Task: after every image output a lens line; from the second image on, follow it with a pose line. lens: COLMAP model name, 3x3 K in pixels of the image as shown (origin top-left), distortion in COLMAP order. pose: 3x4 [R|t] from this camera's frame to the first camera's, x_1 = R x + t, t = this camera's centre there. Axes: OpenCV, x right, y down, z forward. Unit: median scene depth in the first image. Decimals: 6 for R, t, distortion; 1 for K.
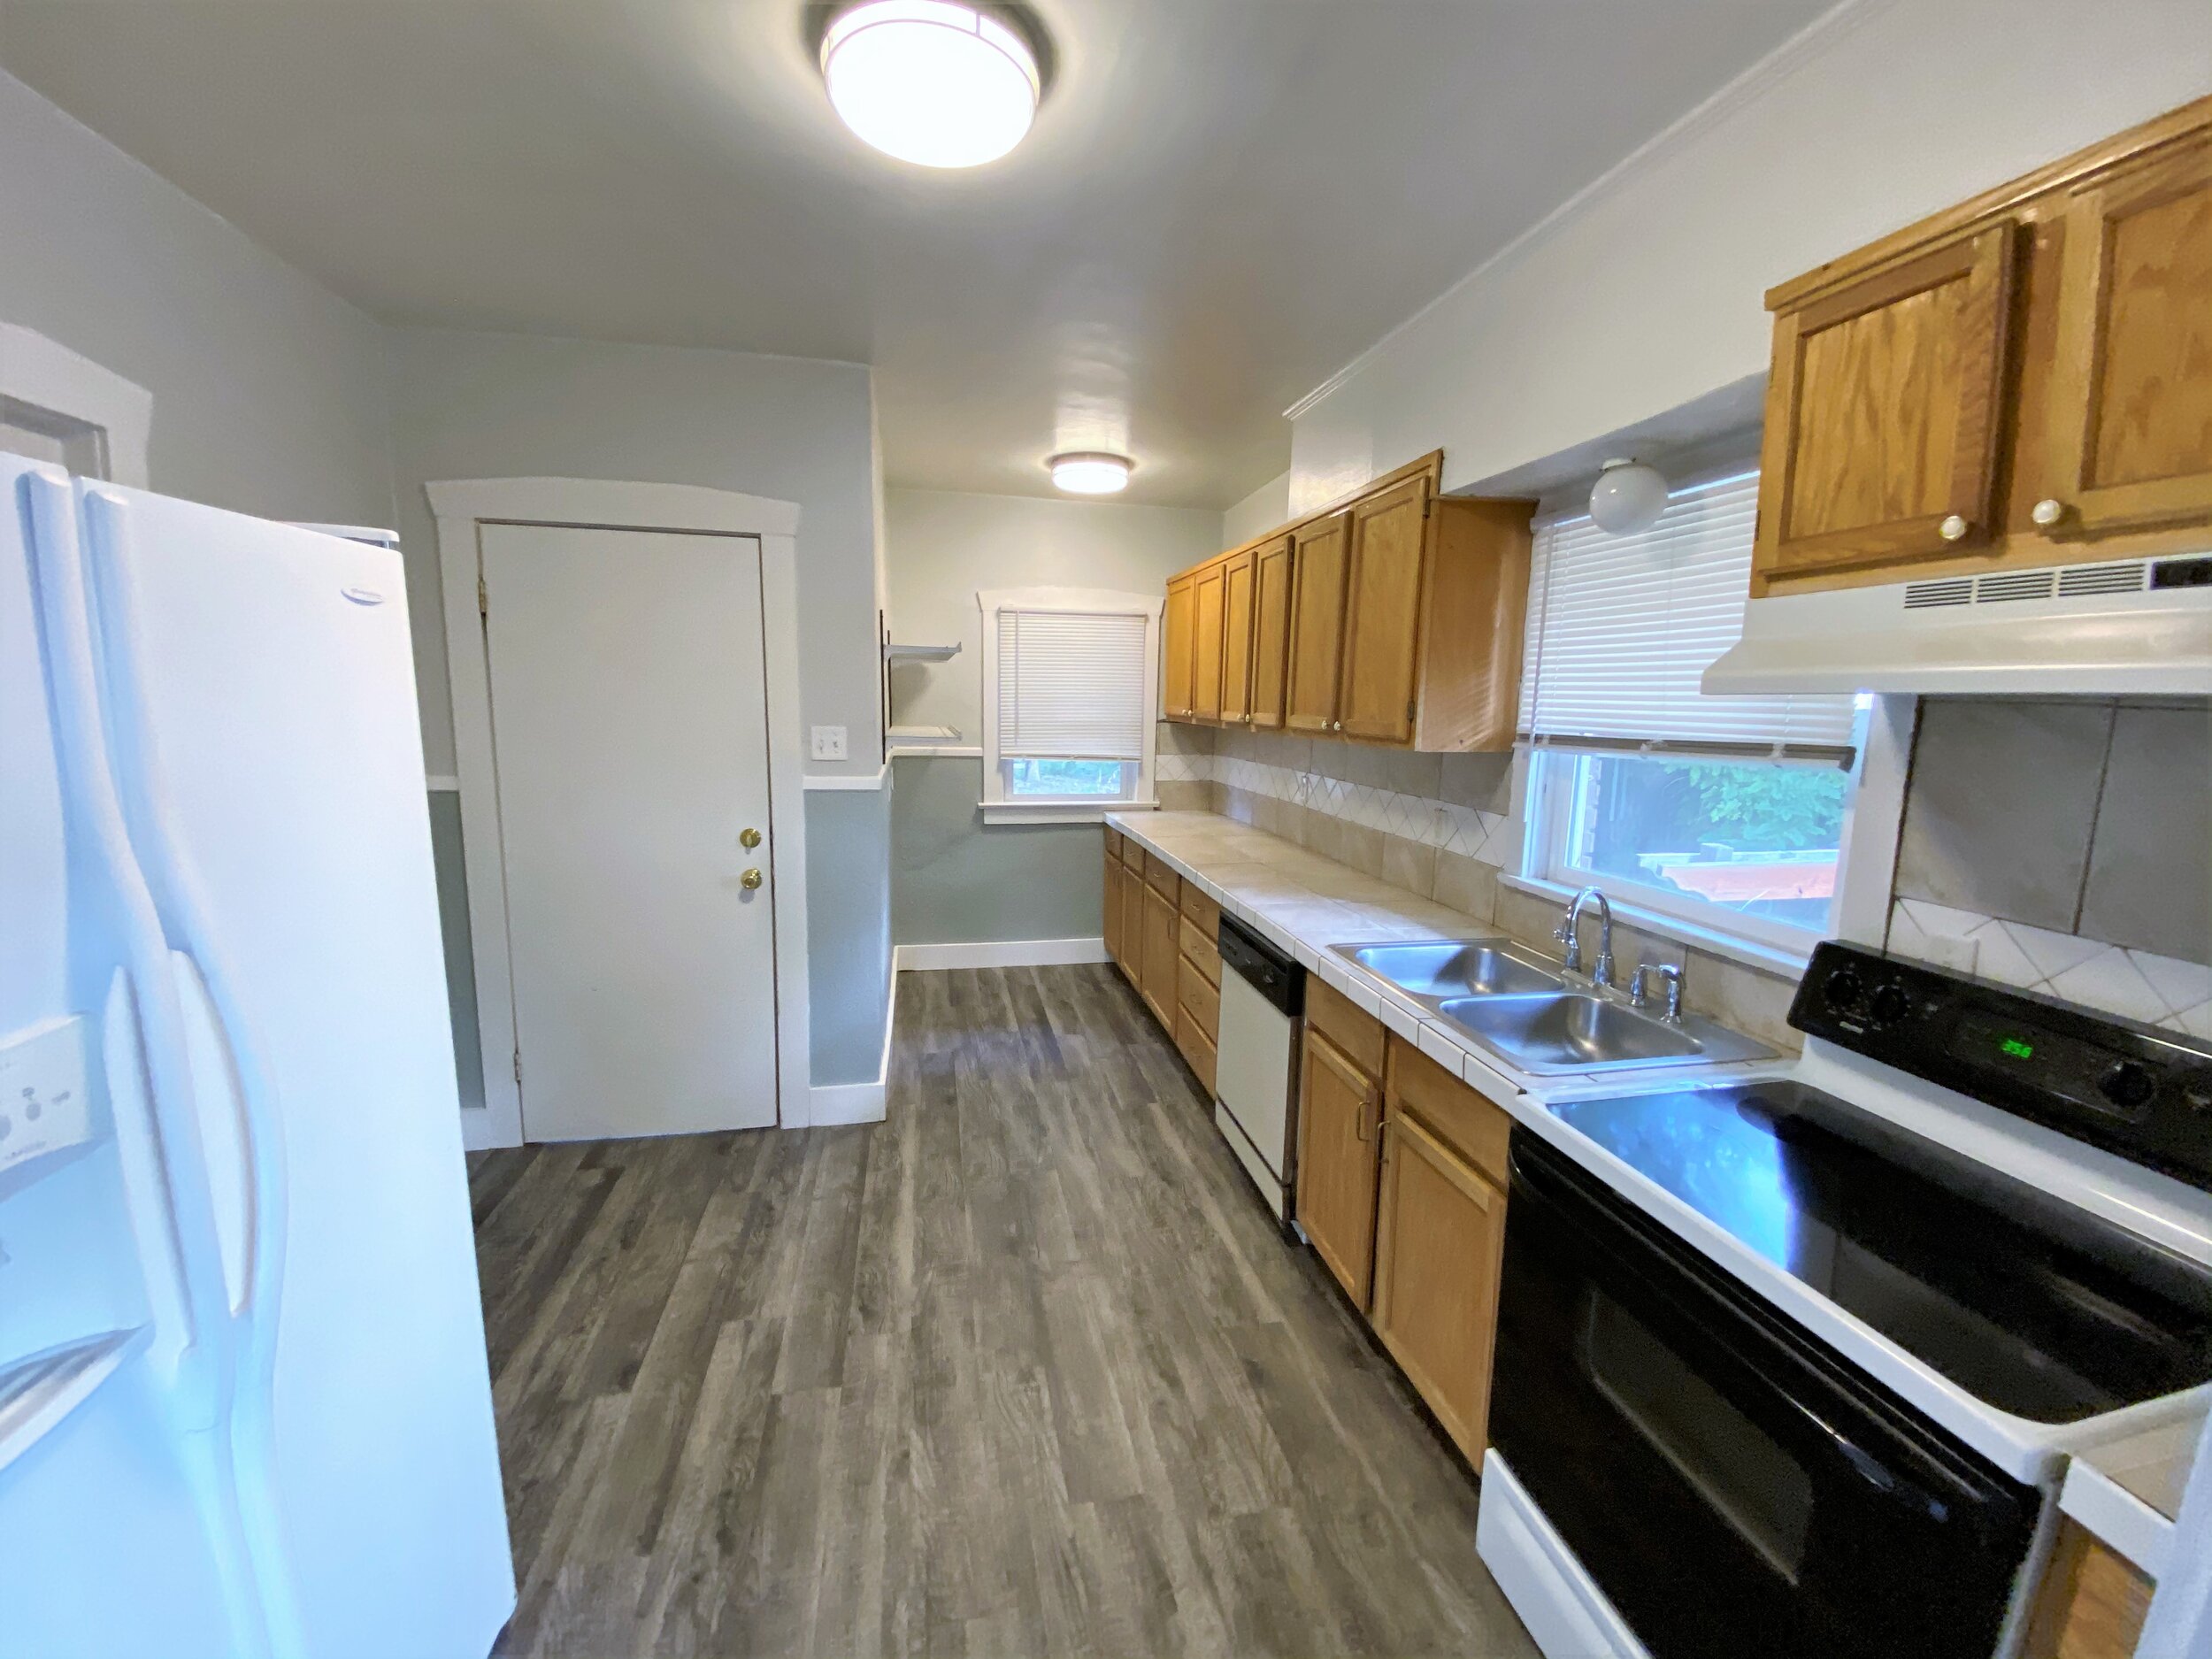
lens RADIAL K [[876.2, 0, 1106.0], [0, 876.2, 829.5], [0, 0, 1]] dist [0.016480, -0.016020]
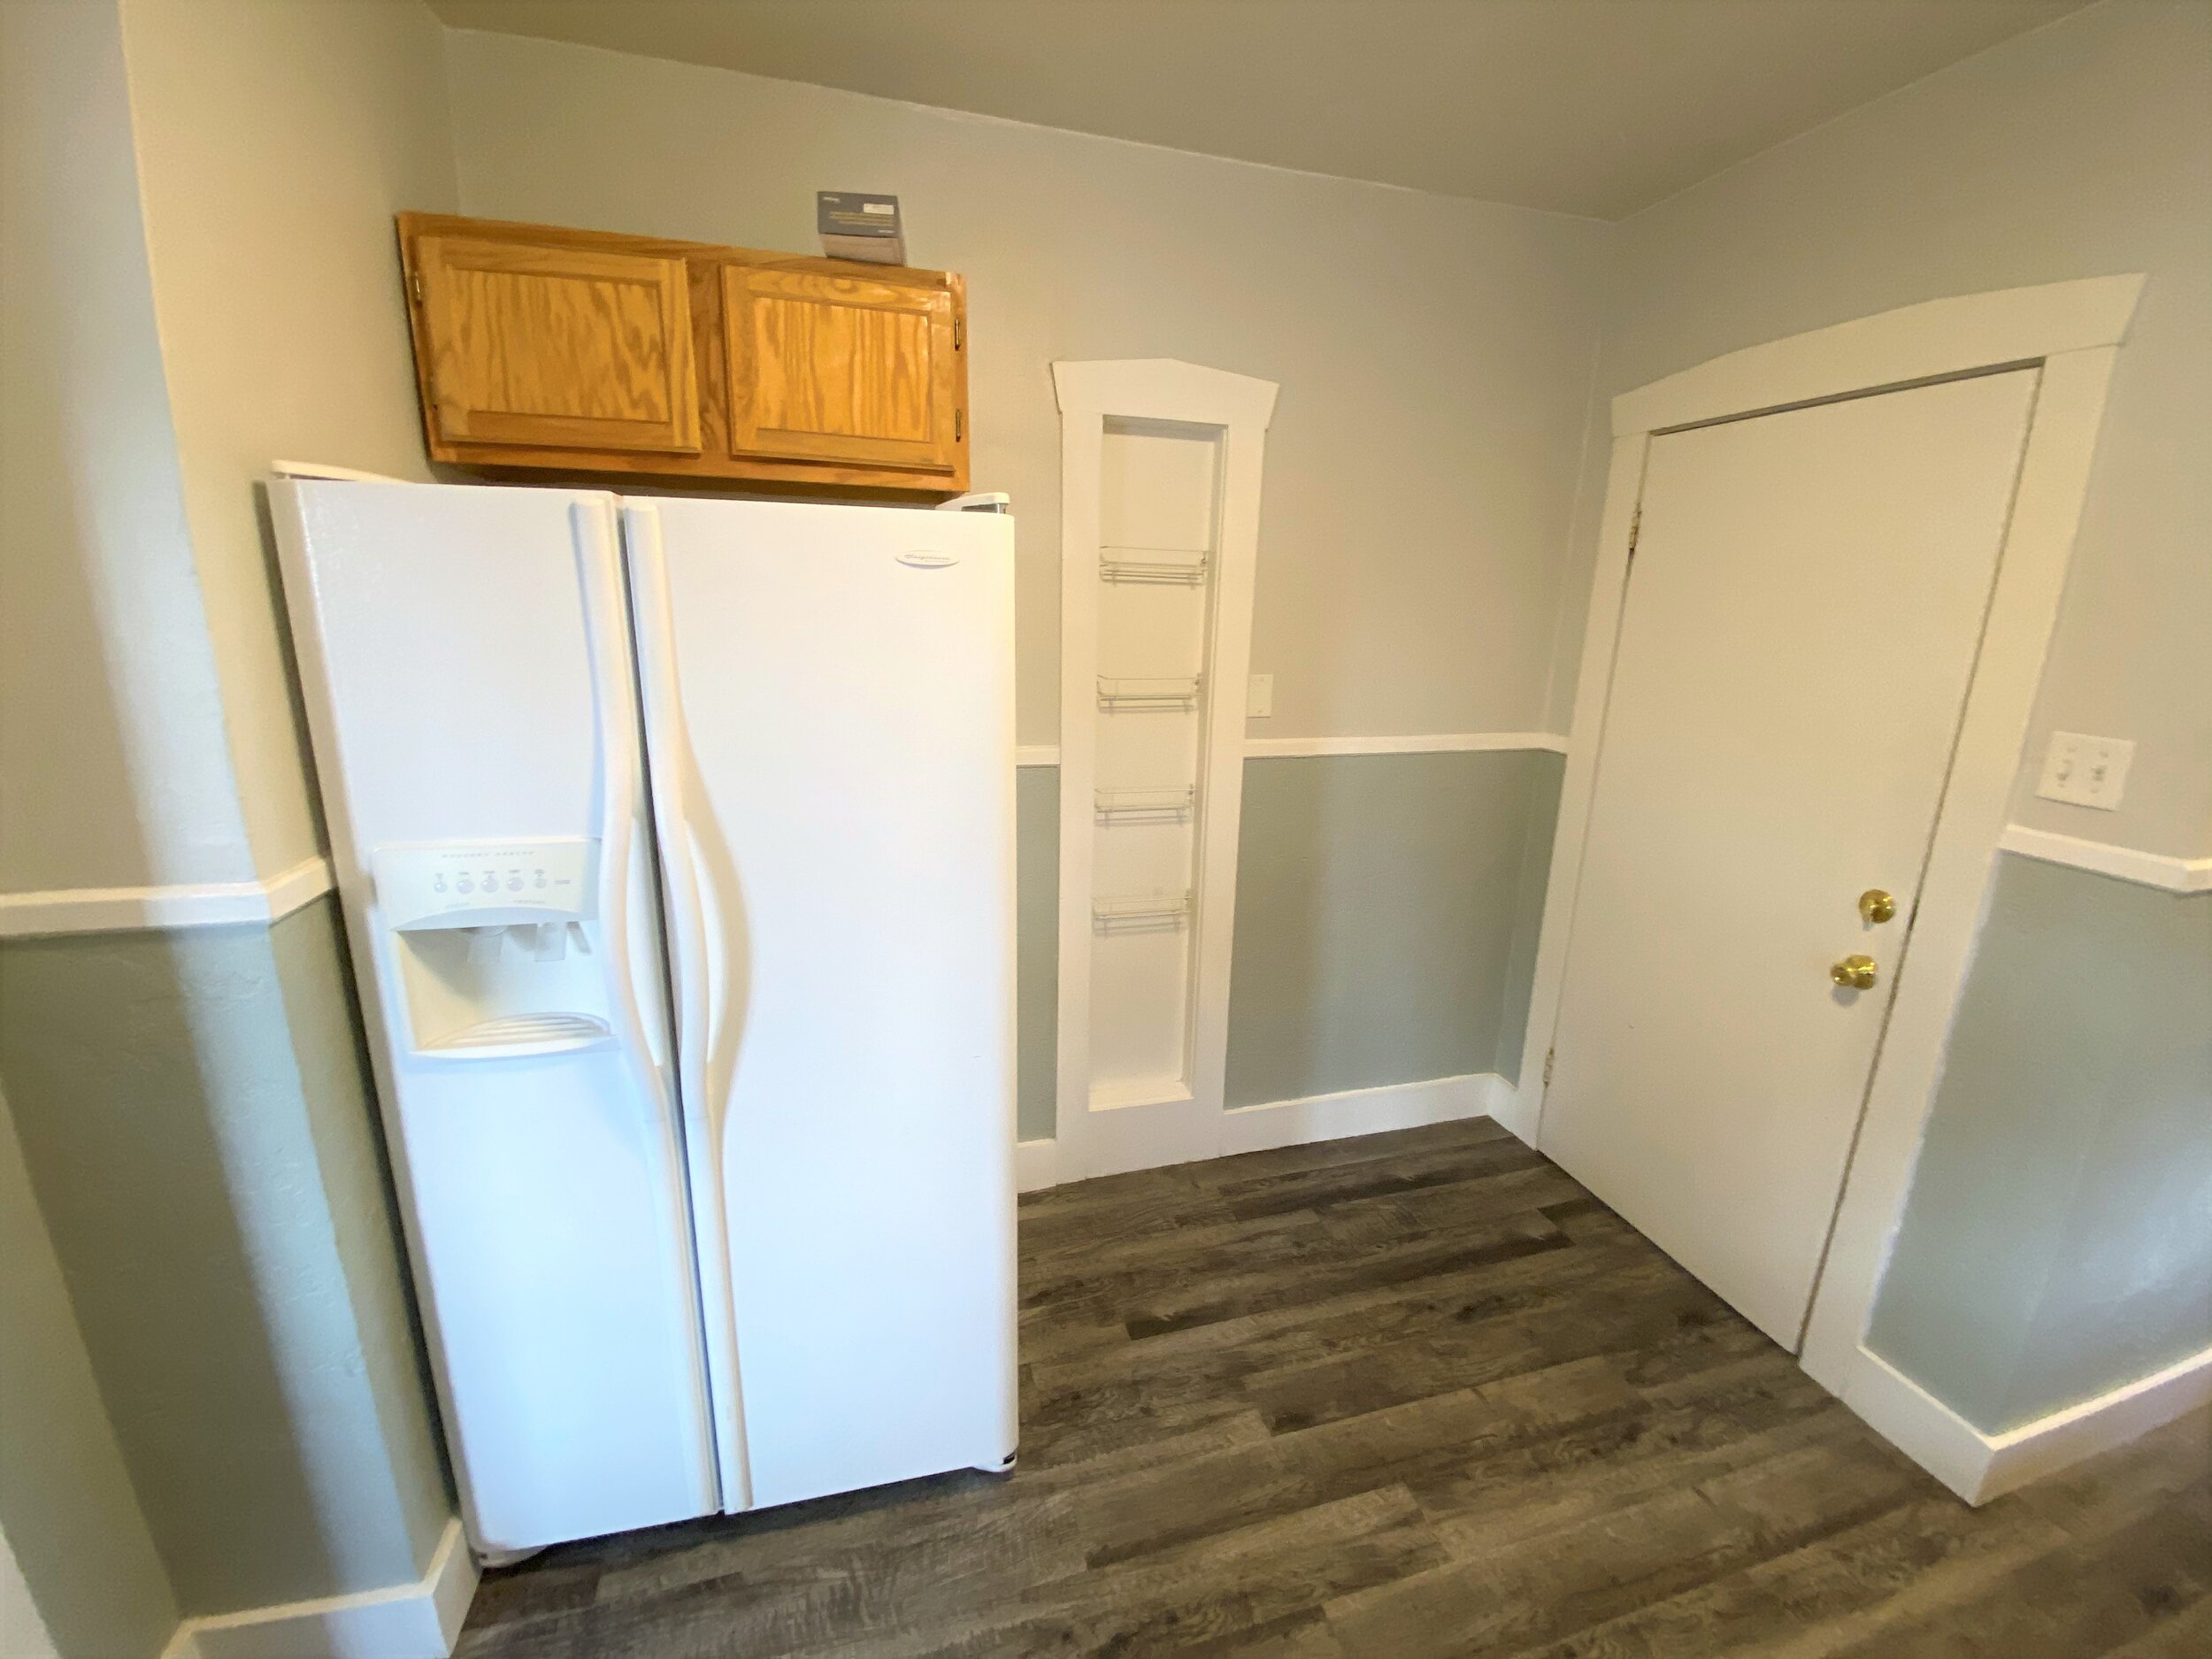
lens RADIAL K [[907.3, 0, 1107.1], [0, 907.3, 824.6], [0, 0, 1]] dist [0.016299, -0.017851]
pose [[0.081255, 0.223641, -0.971279, 0.162468], [-0.171334, 0.963129, 0.207431, -0.097439], [0.981856, 0.149558, 0.116577, 0.501649]]
